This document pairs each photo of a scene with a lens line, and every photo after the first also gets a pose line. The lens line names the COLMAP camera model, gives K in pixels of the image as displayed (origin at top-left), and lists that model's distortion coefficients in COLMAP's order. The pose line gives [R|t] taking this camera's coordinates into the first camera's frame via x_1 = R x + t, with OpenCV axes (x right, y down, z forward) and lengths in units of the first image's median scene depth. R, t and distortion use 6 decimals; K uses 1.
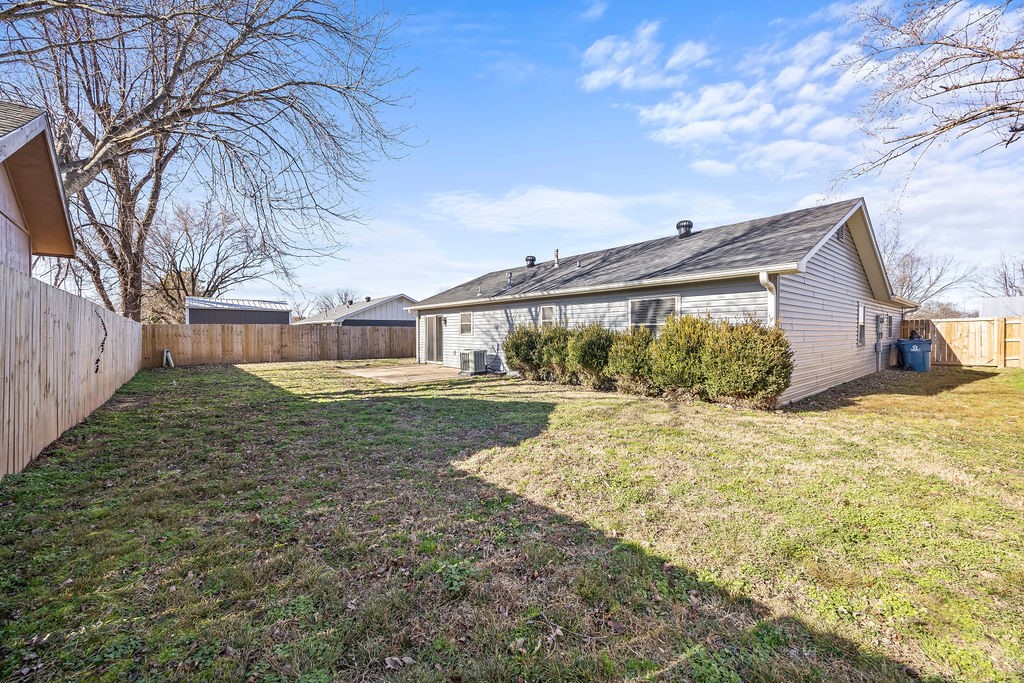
lens RADIAL K [[387.5, 0, 507.2], [0, 387.5, 338.0], [0, 0, 1]] dist [-0.002436, 0.000039]
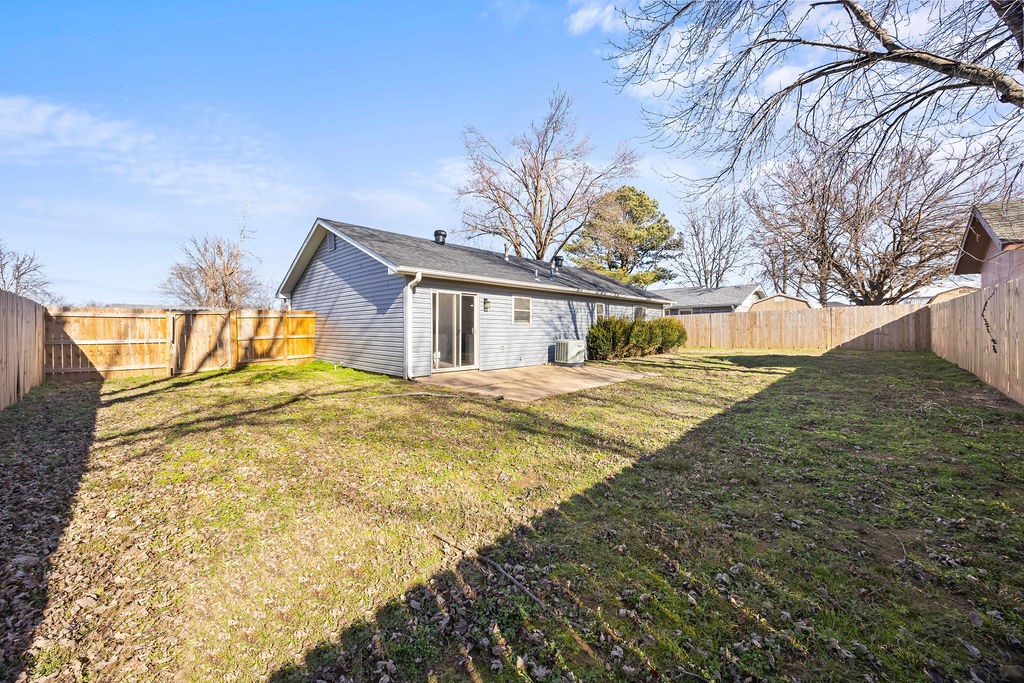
lens RADIAL K [[390.5, 0, 504.1], [0, 390.5, 350.5], [0, 0, 1]] dist [-0.006437, 0.000189]
pose [[-0.098330, -0.058677, 0.993422, -1.182475], [0.010060, 0.998151, 0.059952, -0.003841], [-0.995103, 0.015889, -0.097558, 1.430886]]
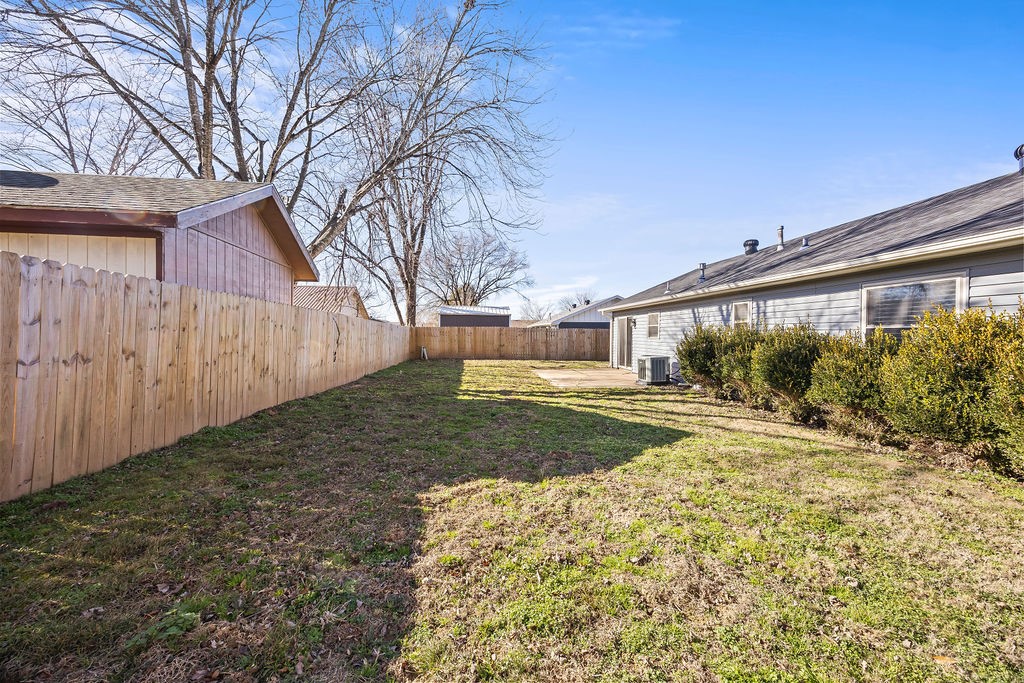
lens RADIAL K [[384.2, 0, 508.5], [0, 384.2, 338.3], [0, 0, 1]] dist [-0.002431, -0.000225]
pose [[0.821655, 0.015622, -0.569771, 0.155279], [-0.017992, 0.999837, 0.001469, -0.005094], [0.569701, 0.009044, 0.821802, 0.120814]]
